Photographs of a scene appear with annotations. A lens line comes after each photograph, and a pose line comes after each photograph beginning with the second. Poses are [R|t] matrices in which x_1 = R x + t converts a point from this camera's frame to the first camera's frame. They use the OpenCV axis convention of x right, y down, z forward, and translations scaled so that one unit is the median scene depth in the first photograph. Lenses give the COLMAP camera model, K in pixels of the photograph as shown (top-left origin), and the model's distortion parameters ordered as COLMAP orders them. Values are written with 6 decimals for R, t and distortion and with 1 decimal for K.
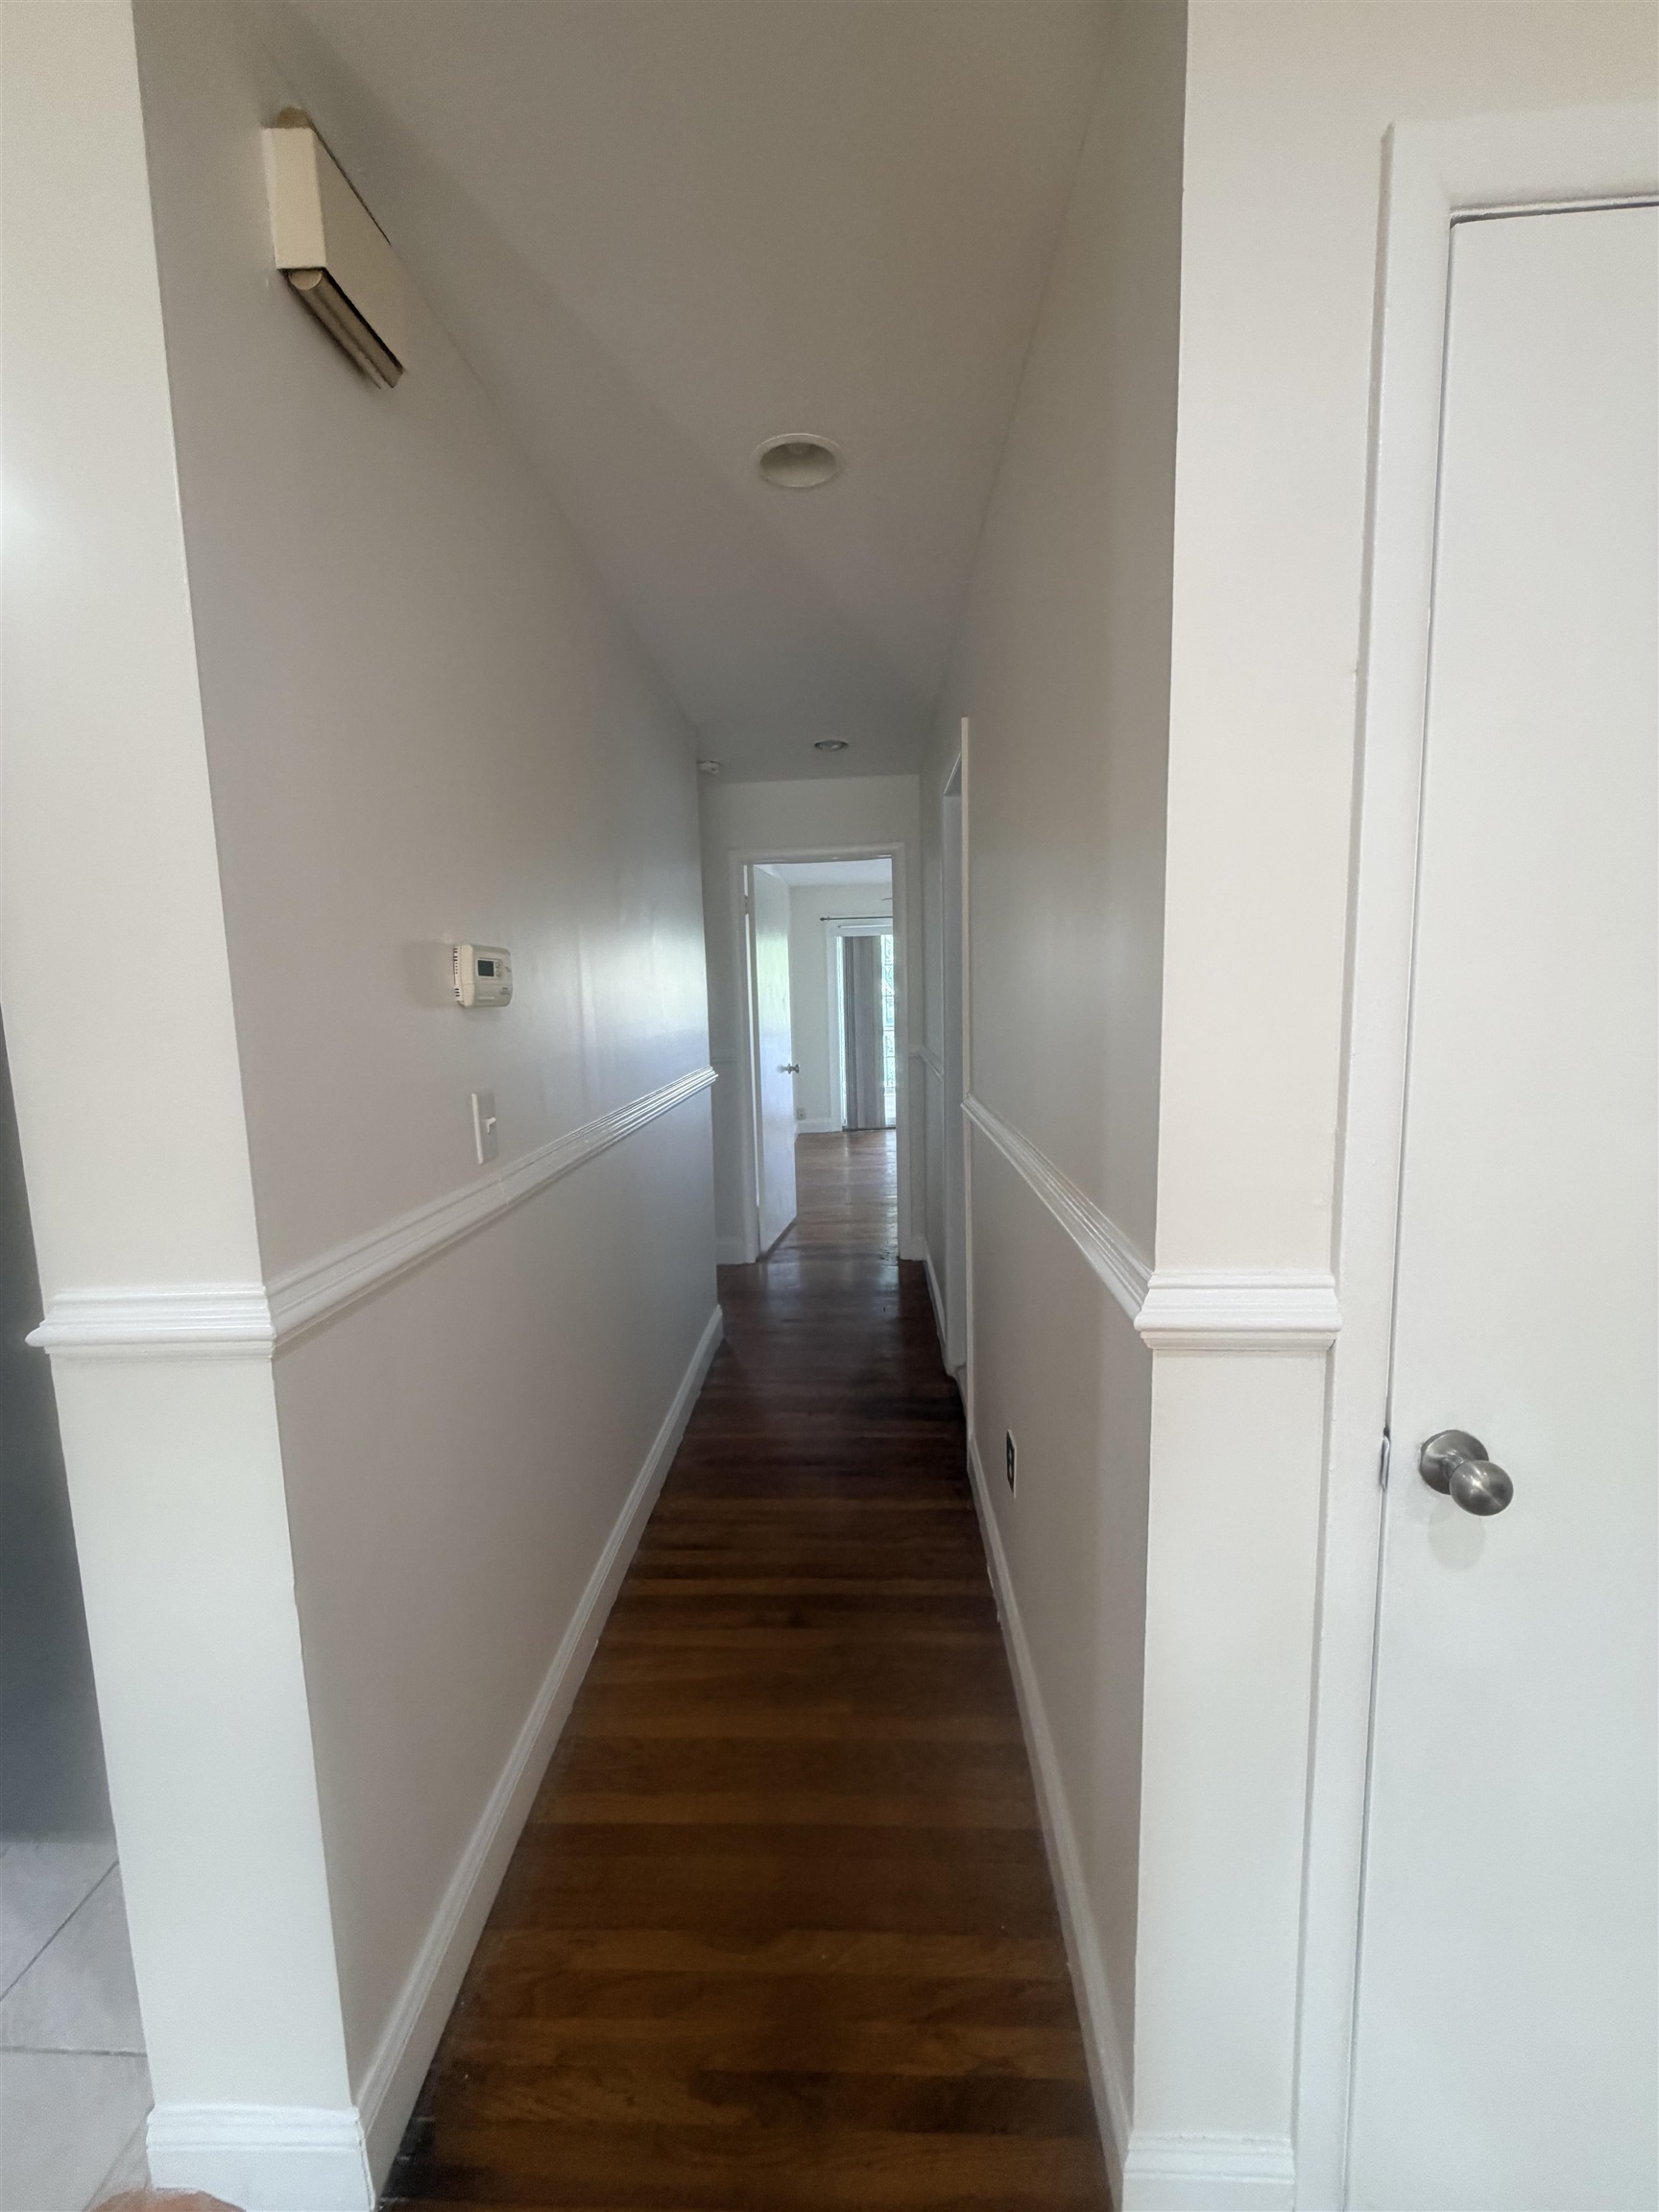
lens RADIAL K [[879.6, 0, 823.3], [0, 879.6, 1101.0], [0, 0, 1]] dist [-0.007316, 0.001237]
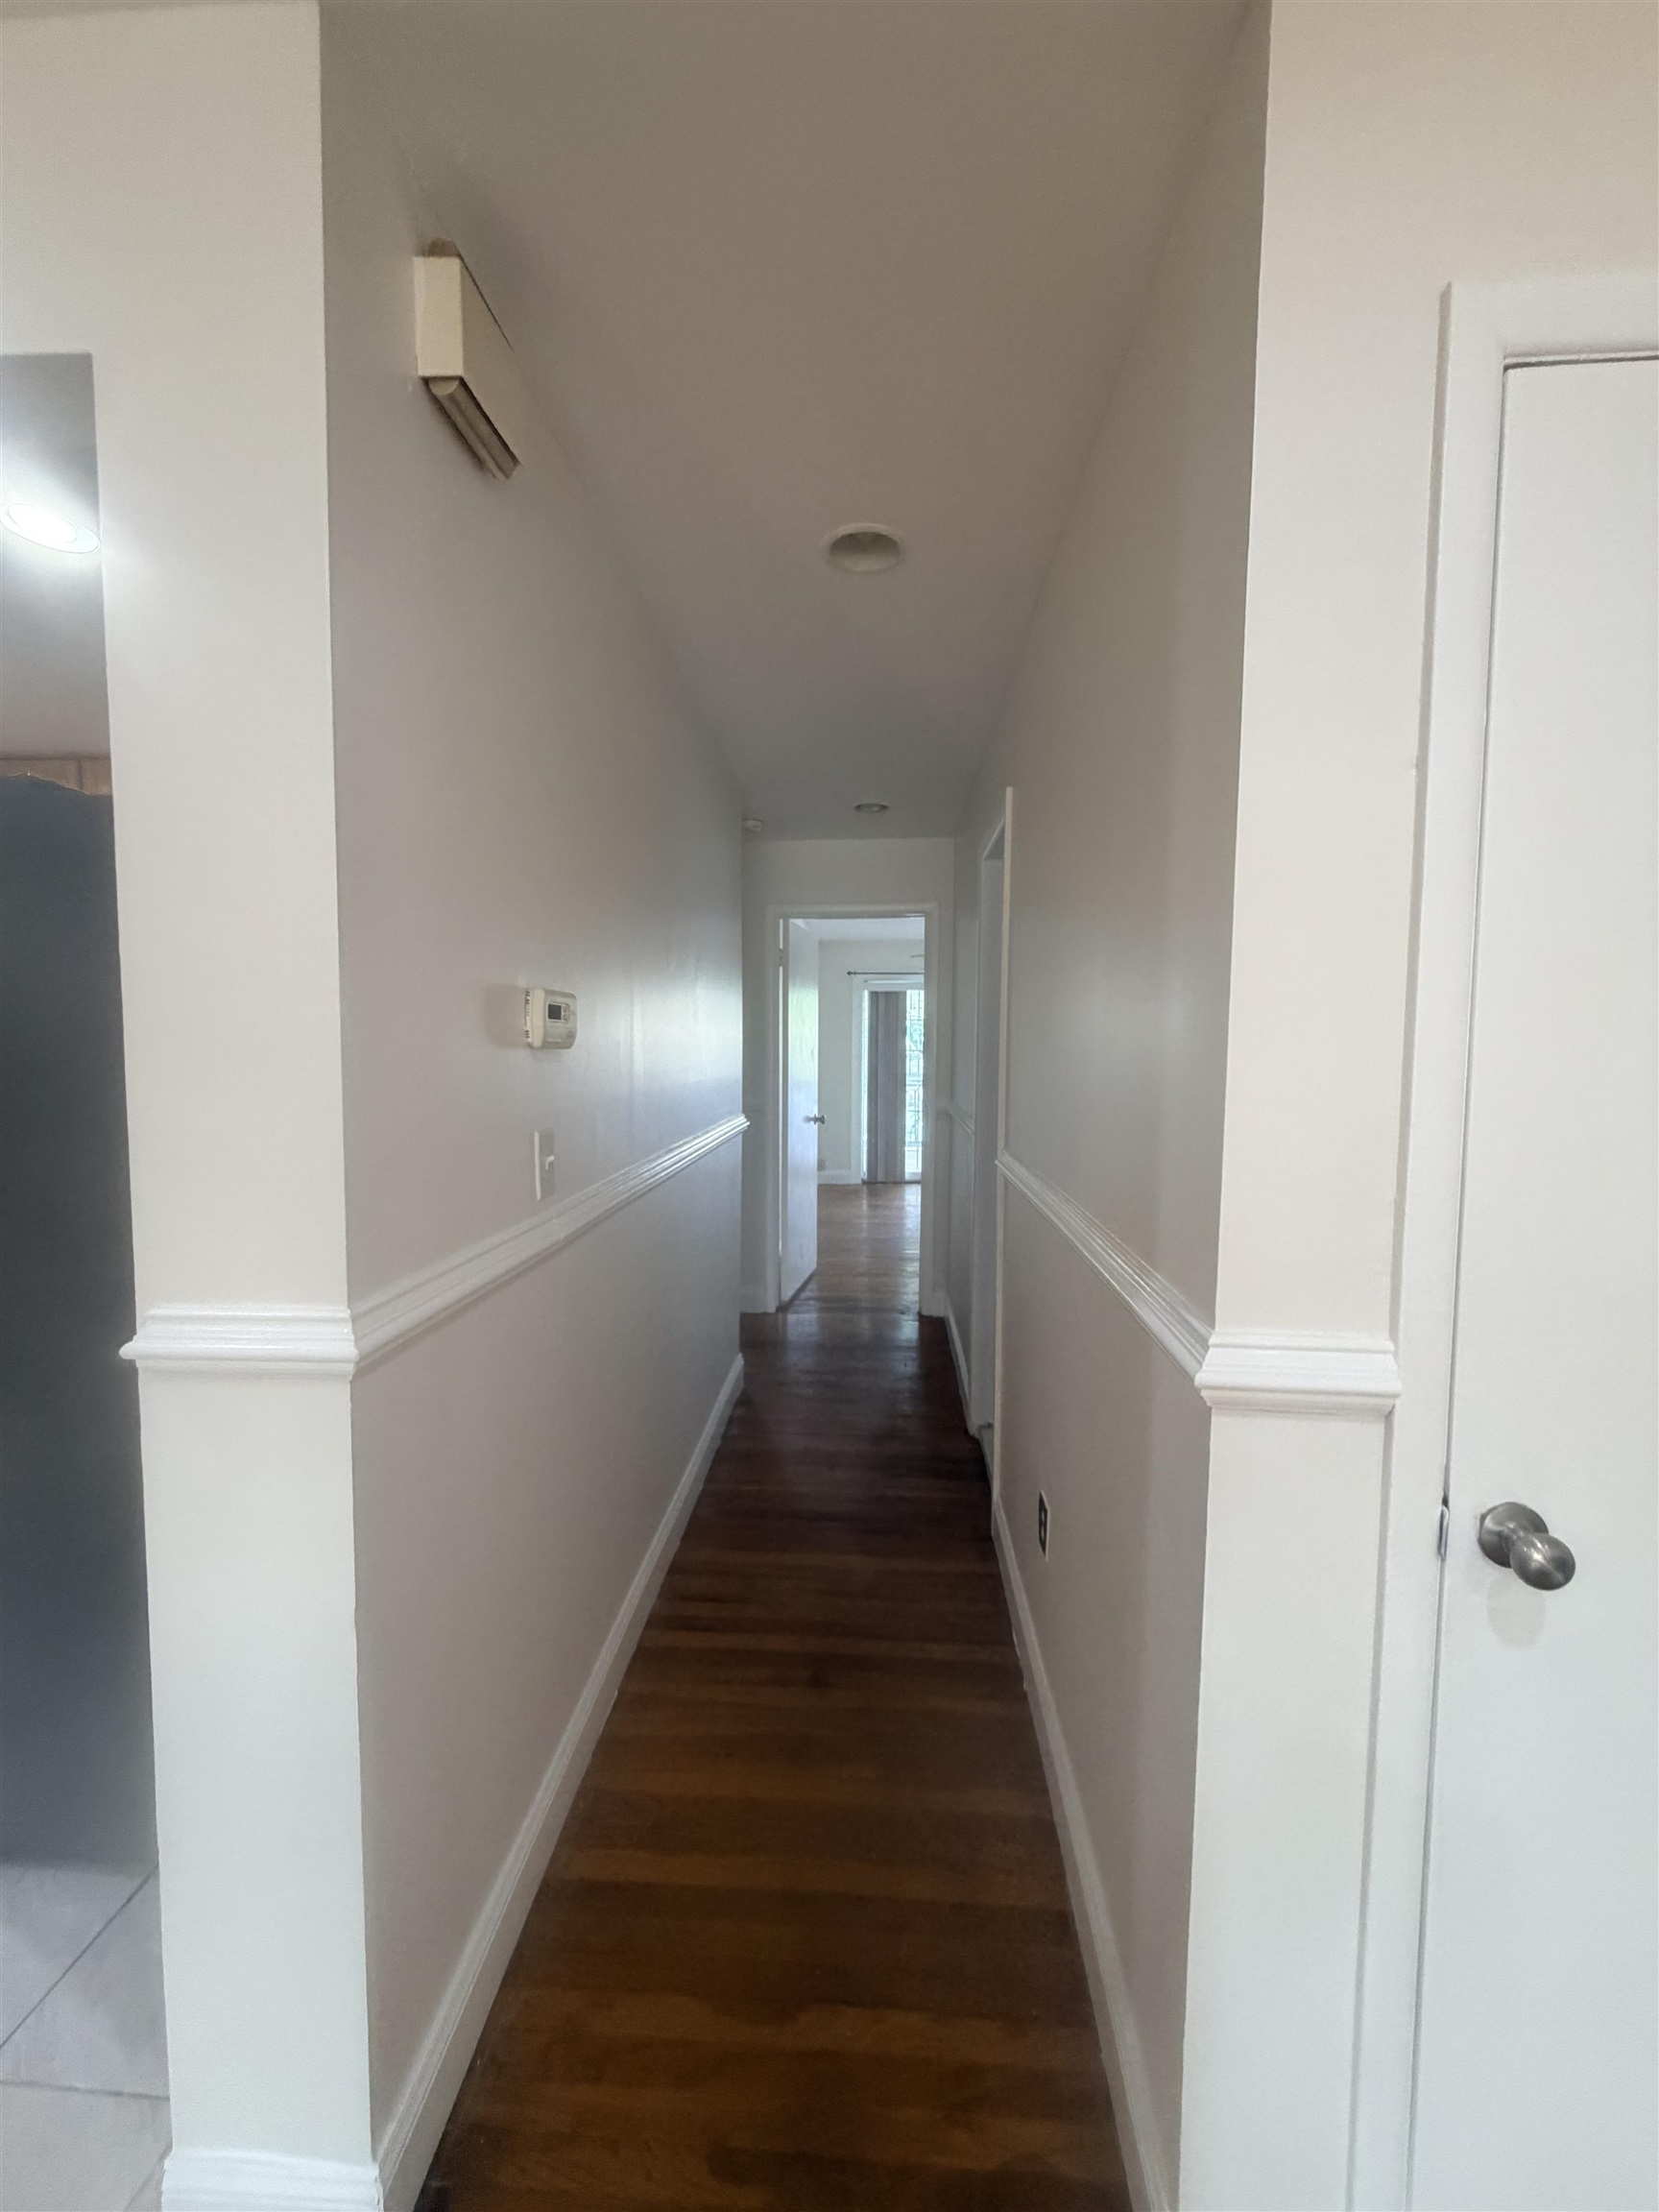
lens RADIAL K [[879.6, 0, 822.6], [0, 879.6, 1099.1], [0, 0, 1]] dist [-0.007316, 0.001237]
pose [[0.999127, 0.037122, -0.019178, -0.050000], [-0.038213, 0.997465, -0.060027, 0.003006], [0.016901, 0.060707, 0.998013, -0.032057]]
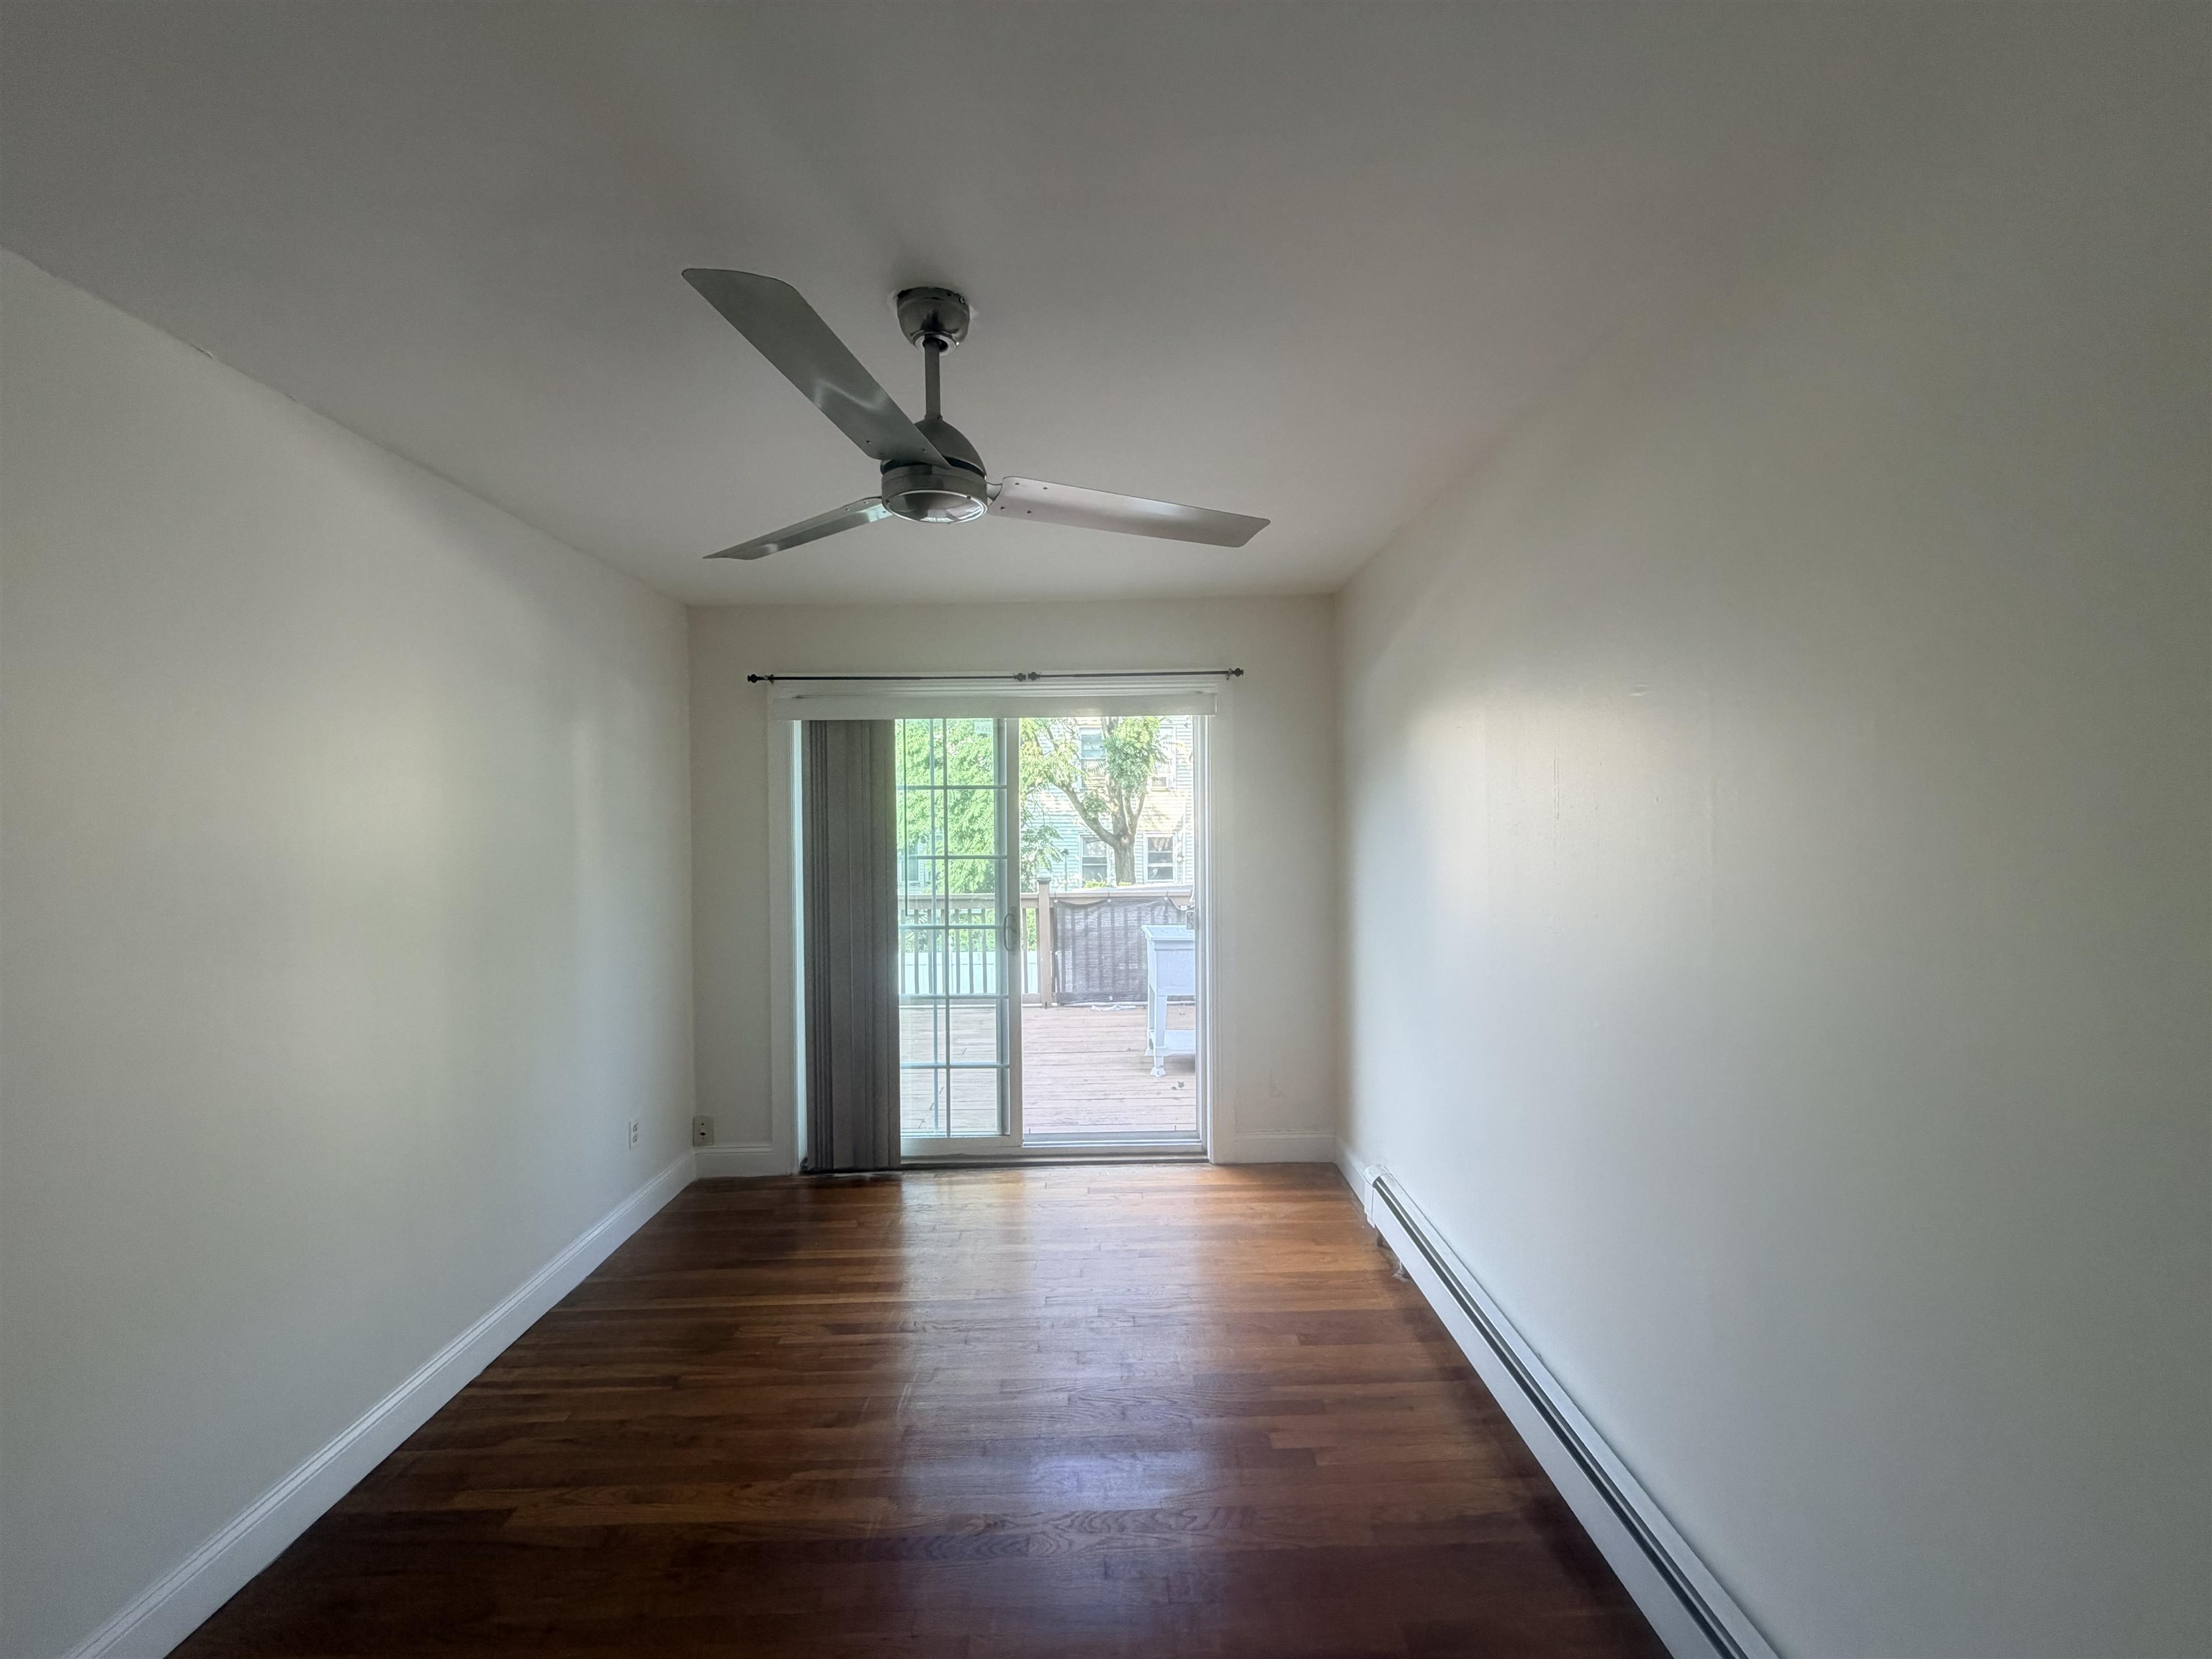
lens RADIAL K [[879.6, 0, 1111.2], [0, 879.6, 831.0], [0, 0, 1]] dist [-0.007316, 0.001237]
pose [[0.997535, 0.007074, 0.069812, 0.996121], [0.000912, 0.993513, -0.113712, -0.572426], [-0.070164, 0.113495, 0.991058, 3.917764]]
